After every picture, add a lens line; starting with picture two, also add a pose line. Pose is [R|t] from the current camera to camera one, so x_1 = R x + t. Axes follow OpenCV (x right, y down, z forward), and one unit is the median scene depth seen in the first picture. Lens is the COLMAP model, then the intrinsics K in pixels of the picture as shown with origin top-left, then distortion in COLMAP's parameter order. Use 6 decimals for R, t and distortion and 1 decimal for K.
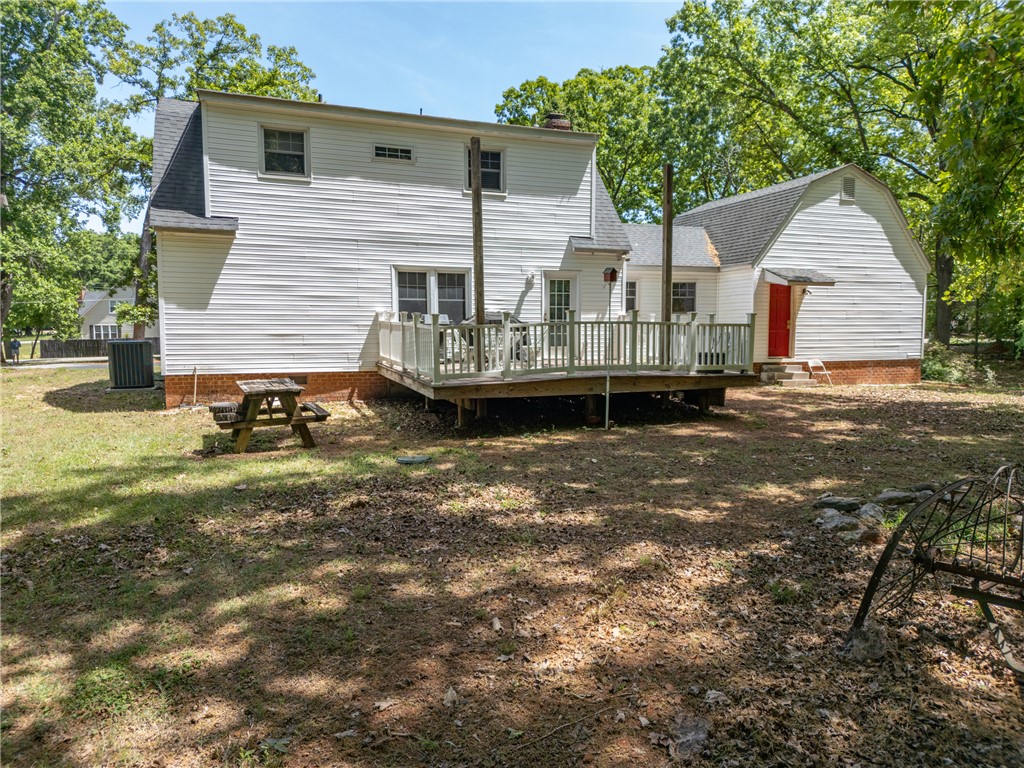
lens RADIAL K [[713.1, 0, 512.4], [0, 713.1, 383.9], [0, 0, 1]] dist [0.060409, -0.051047]
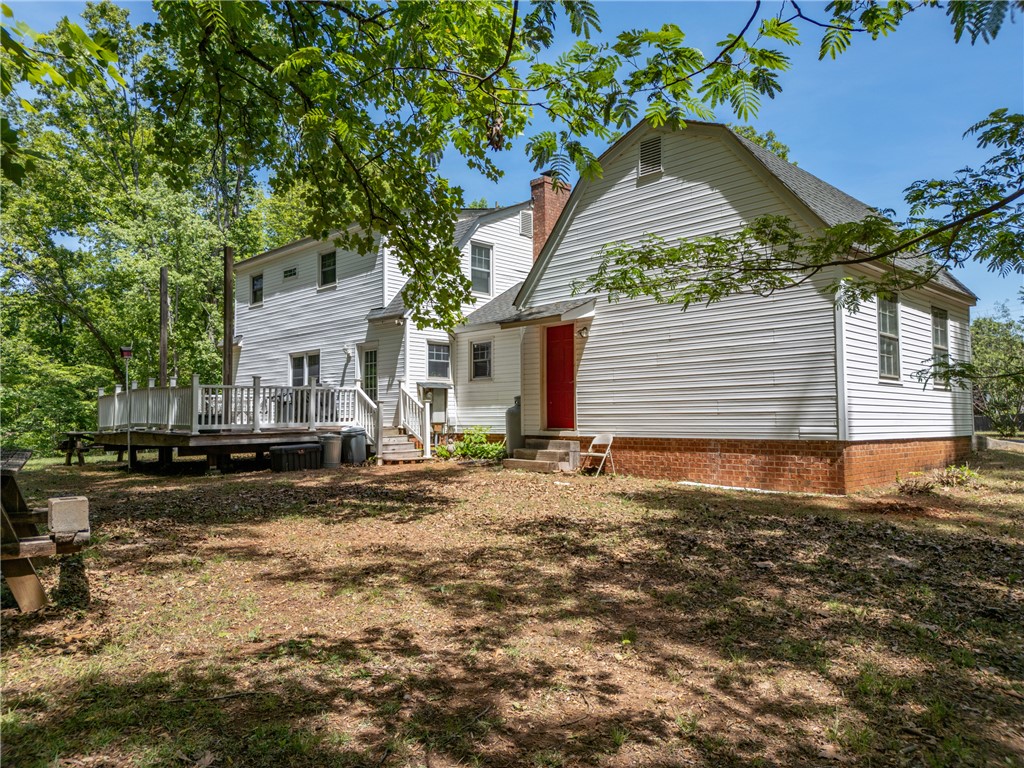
lens RADIAL K [[713.1, 0, 510.4], [0, 713.1, 381.2], [0, 0, 1]] dist [0.060409, -0.051047]
pose [[0.389039, -0.047157, -0.920013, 0.987006], [-0.062901, 0.994998, -0.077599, -0.026176], [0.919071, 0.088058, 0.384127, 0.685742]]
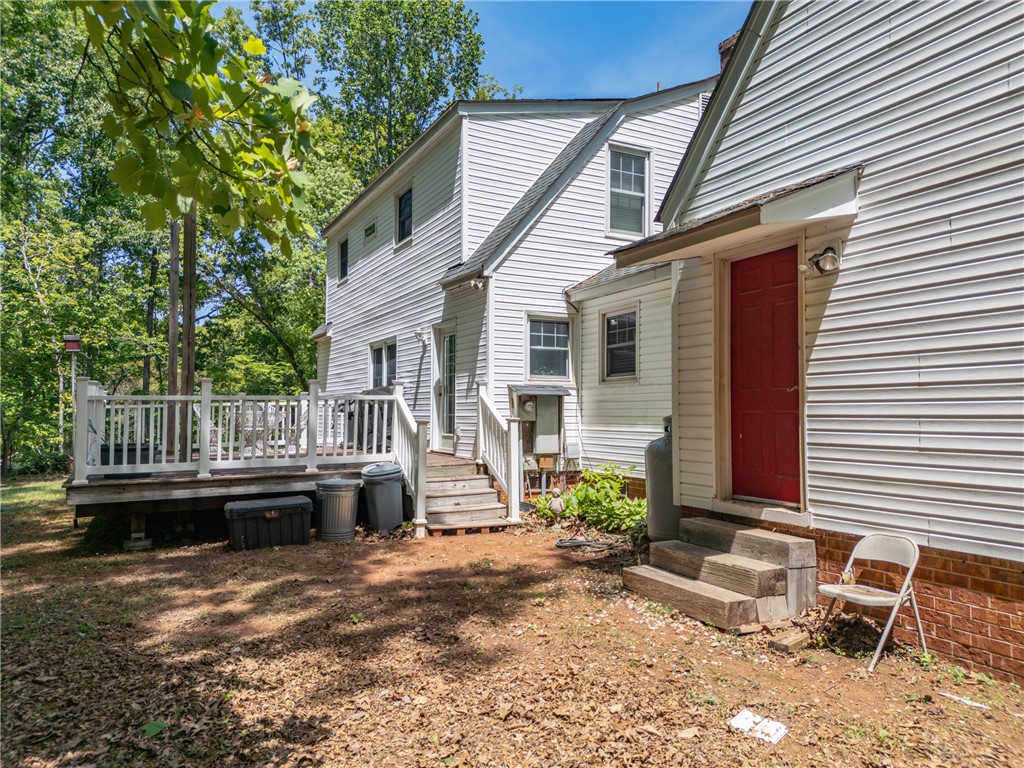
lens RADIAL K [[713.1, 0, 507.9], [0, 713.1, 385.4], [0, 0, 1]] dist [0.060409, -0.051047]
pose [[0.105797, -0.035068, -0.993769, 0.648496], [-0.072843, 0.996420, -0.042916, -0.063126], [0.991716, 0.076929, 0.102864, 0.862948]]
